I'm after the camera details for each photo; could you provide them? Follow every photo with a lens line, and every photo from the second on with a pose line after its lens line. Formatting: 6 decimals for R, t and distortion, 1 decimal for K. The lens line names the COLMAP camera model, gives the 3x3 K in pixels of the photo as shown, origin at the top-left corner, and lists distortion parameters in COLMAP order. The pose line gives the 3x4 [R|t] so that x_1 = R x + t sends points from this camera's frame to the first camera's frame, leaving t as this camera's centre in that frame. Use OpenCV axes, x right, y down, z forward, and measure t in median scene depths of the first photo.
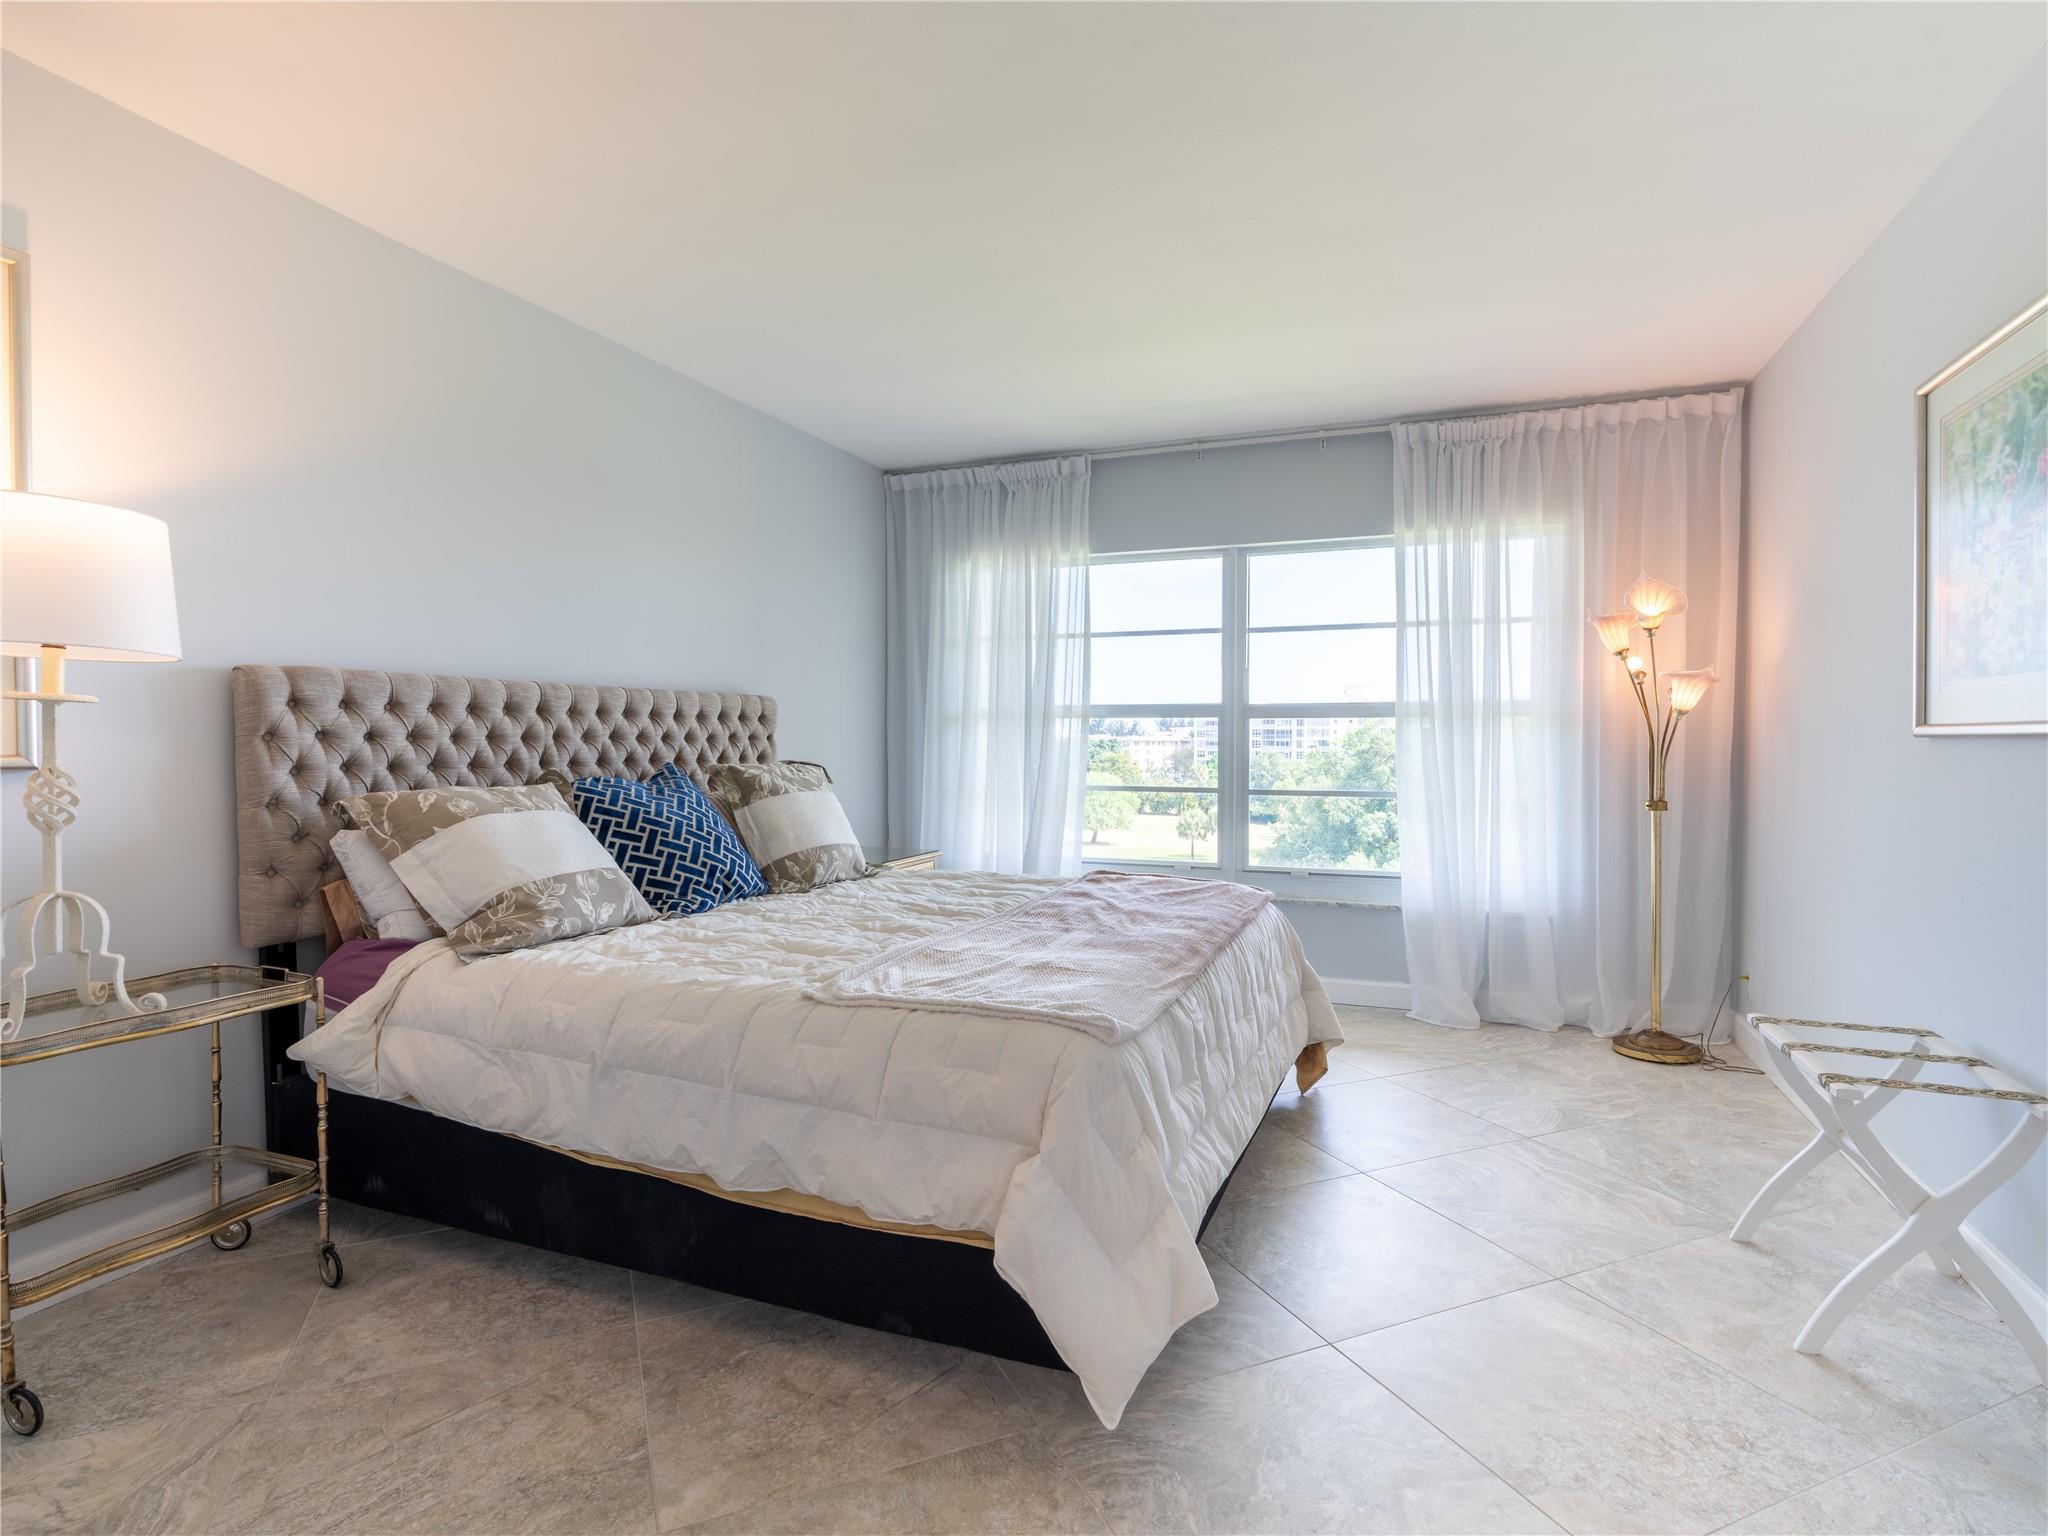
lens RADIAL K [[1078.6, 0, 1056.6], [0, 1078.6, 730.5], [0, 0, 1]] dist [-0.004332, -0.000096]
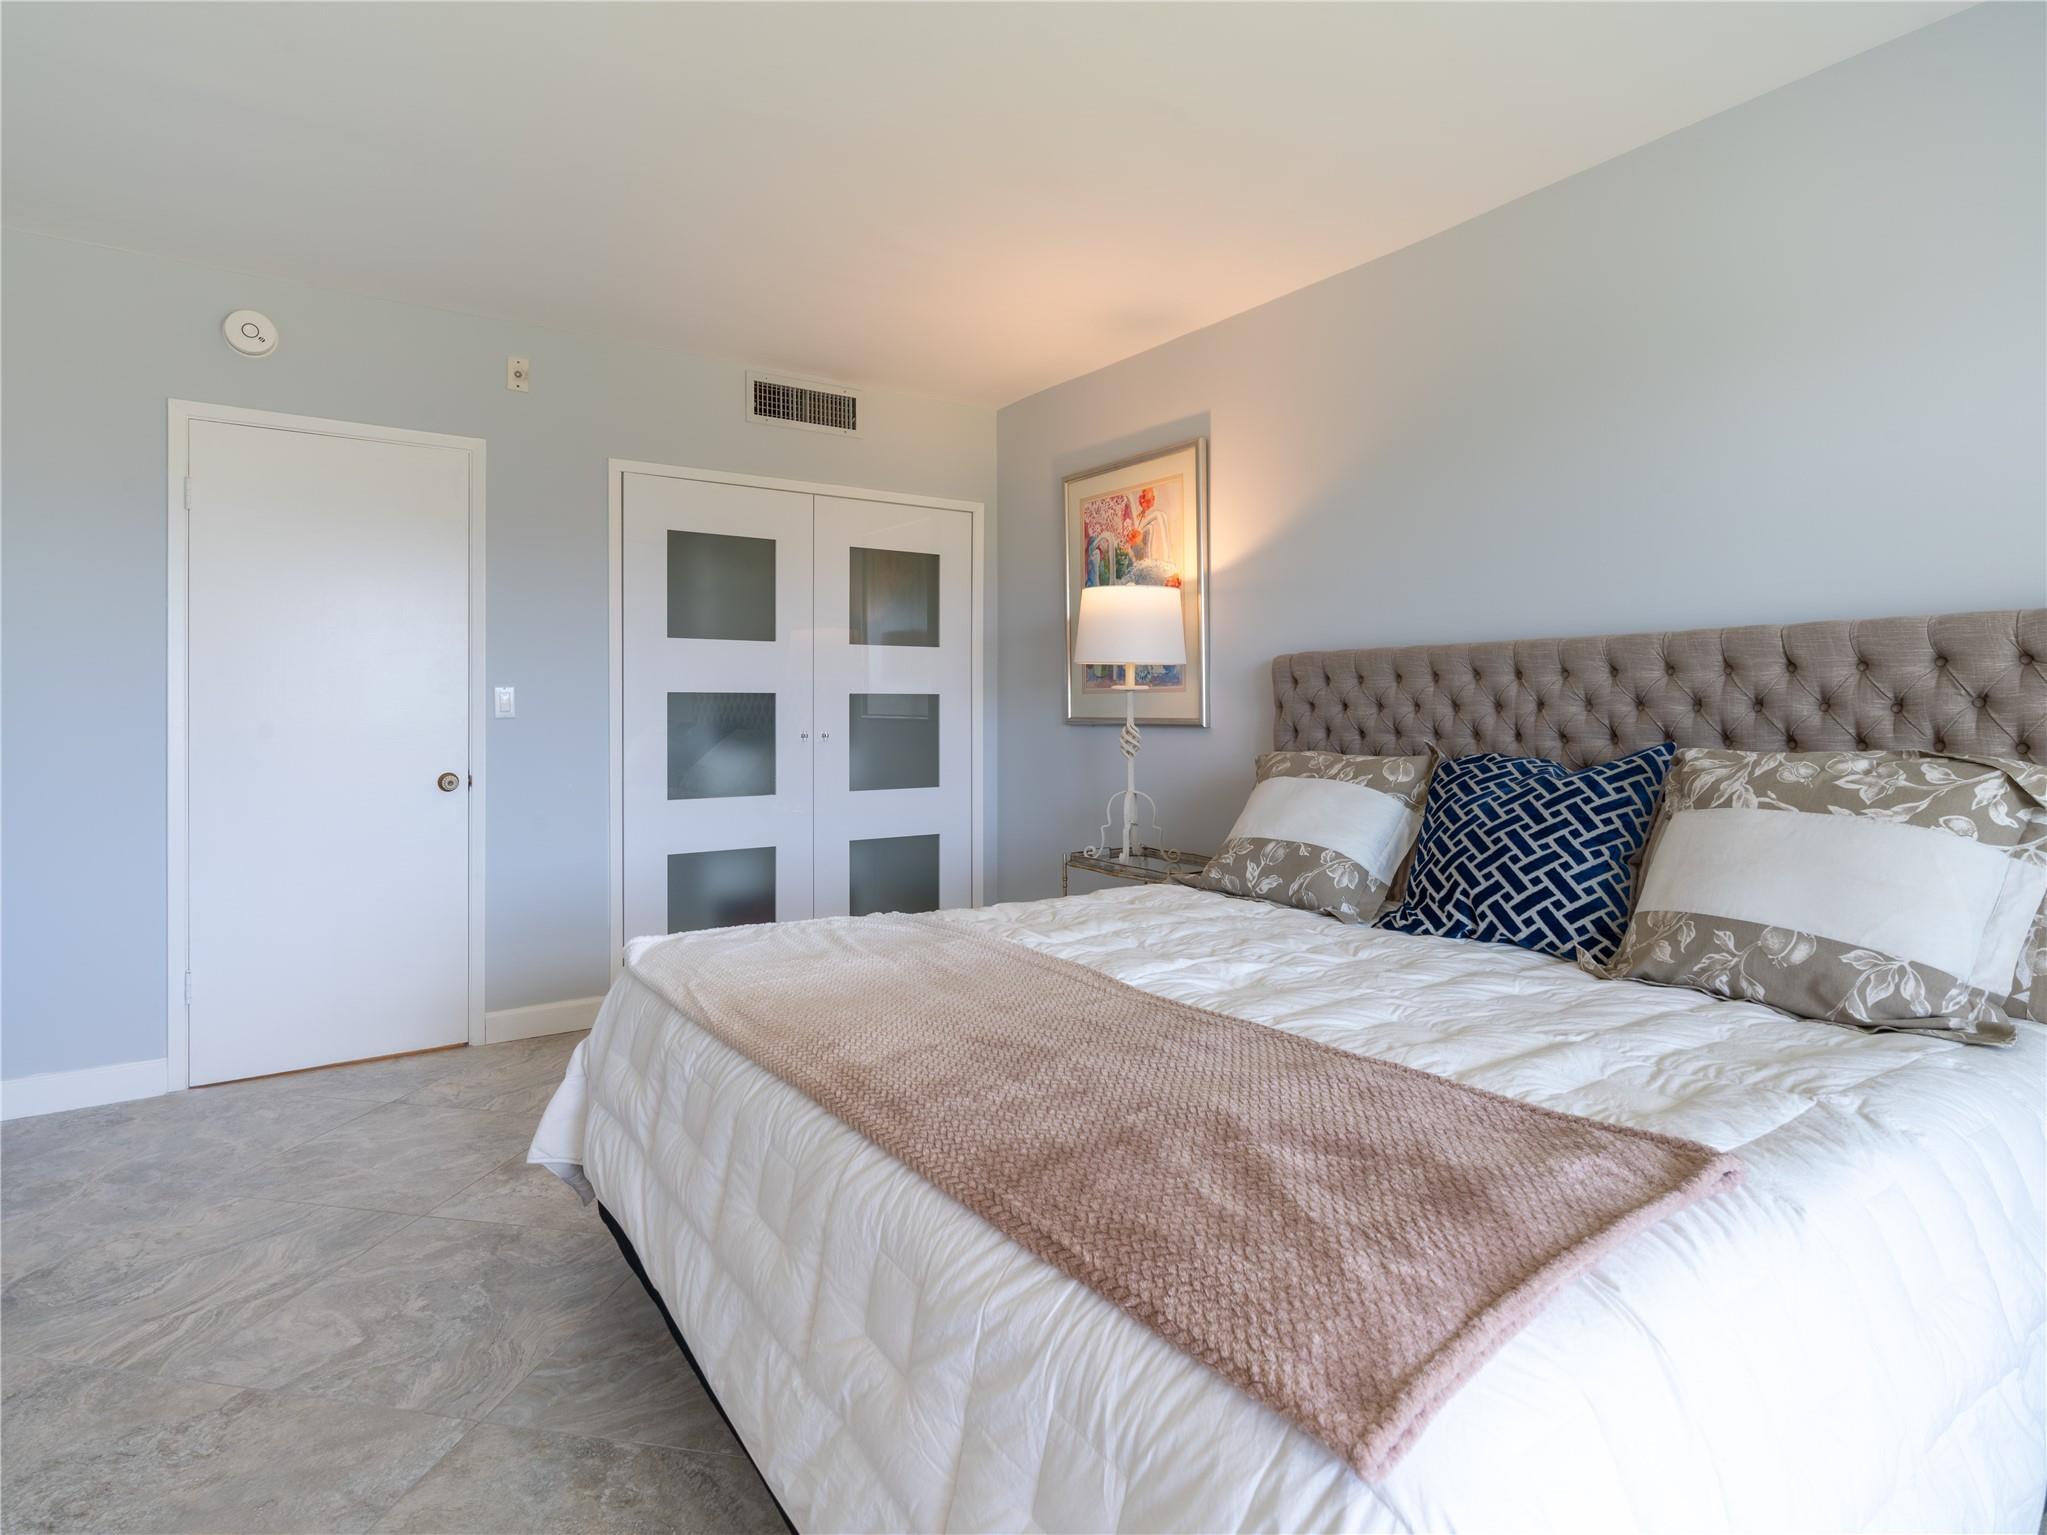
lens RADIAL K [[1078.1, 0, 1056.0], [0, 1078.1, 730.1], [0, 0, 1]] dist [-0.004332, -0.000096]
pose [[-0.550082, 0.021947, -0.834822, 0.439836], [0.014704, 0.999754, 0.016594, 0.003684], [0.834981, -0.003147, -0.550269, 1.148989]]
